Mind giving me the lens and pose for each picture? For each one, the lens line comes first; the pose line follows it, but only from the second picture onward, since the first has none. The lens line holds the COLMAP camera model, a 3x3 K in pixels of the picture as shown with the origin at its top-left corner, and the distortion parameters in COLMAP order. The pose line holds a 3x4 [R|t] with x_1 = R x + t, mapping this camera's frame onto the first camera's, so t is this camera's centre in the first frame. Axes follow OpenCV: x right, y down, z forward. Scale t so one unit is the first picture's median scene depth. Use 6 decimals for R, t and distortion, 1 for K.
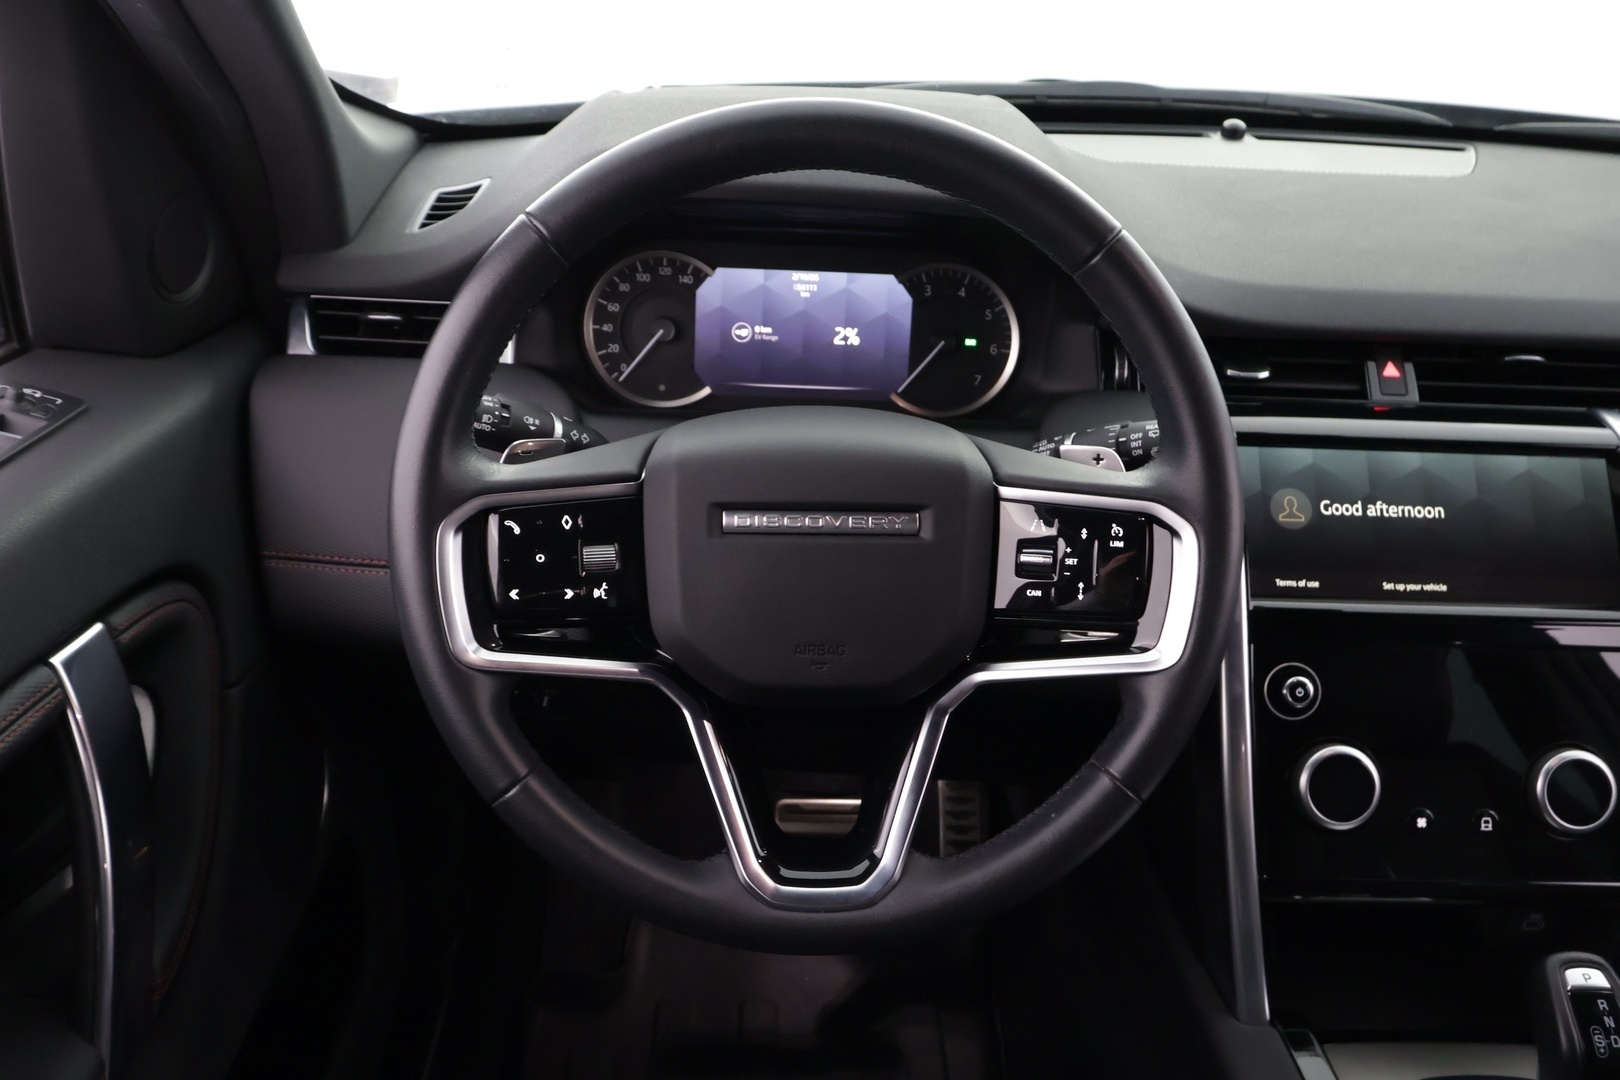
lens RADIAL K [[1254.9, 0, 810.0], [0, 1254.9, 540.0], [0, 0, 1]] dist [-0.001897, 0.009755]
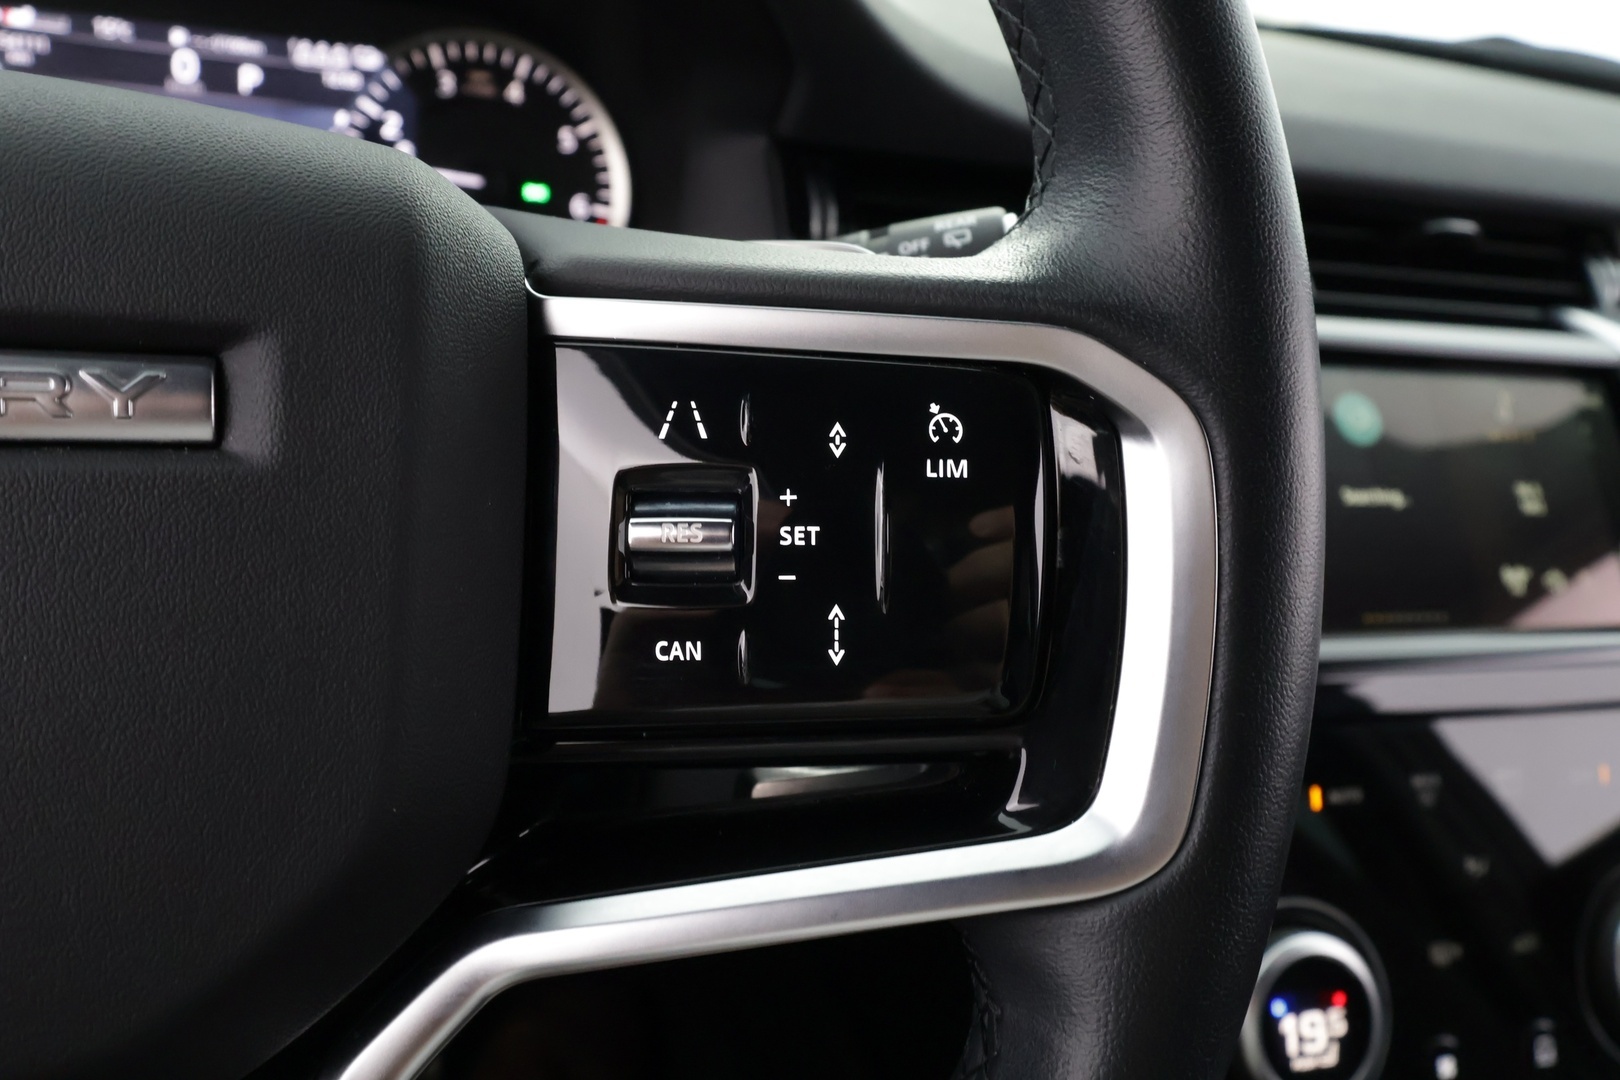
lens RADIAL K [[1254.9, 0, 810.0], [0, 1254.9, 540.0], [0, 0, 1]] dist [-0.001897, 0.009755]
pose [[0.957552, -0.031325, 0.286552, 0.100195], [0.049799, 0.997108, -0.057411, 0.027954], [-0.283925, 0.069244, 0.956343, 0.570028]]
